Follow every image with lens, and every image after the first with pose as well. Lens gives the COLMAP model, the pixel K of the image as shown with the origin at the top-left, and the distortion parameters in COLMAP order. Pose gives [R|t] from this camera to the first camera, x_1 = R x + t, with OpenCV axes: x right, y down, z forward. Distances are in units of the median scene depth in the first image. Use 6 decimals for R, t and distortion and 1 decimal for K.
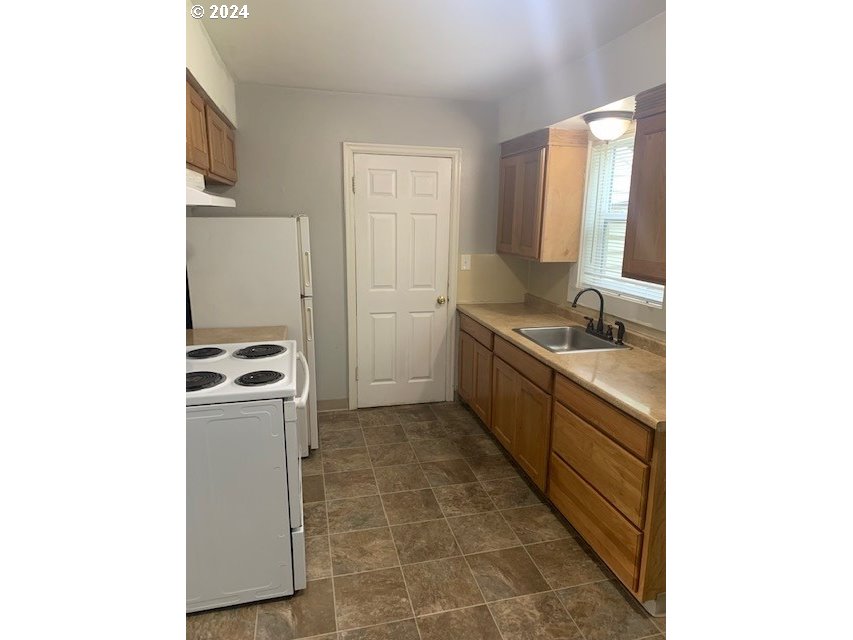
lens RADIAL K [[485.2, 0, 427.5], [0, 485.2, 320.0], [0, 0, 1]] dist [0.015387, -0.013878]
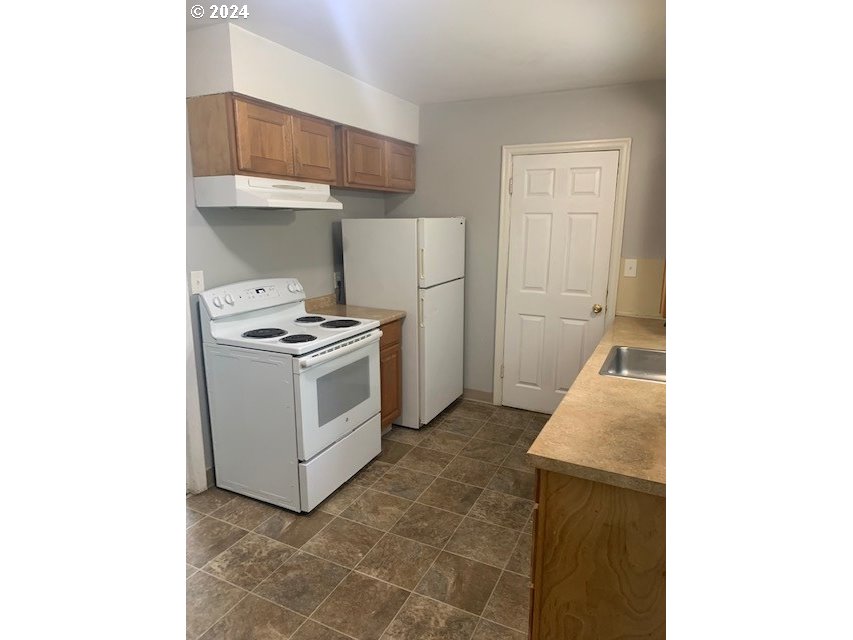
lens RADIAL K [[485.2, 0, 428.9], [0, 485.2, 323.2], [0, 0, 1]] dist [0.015387, -0.013878]
pose [[0.763546, 0.122494, -0.634029, 0.406050], [-0.127751, 0.991092, 0.037632, -0.008907], [0.632991, 0.052264, 0.772393, 0.117214]]
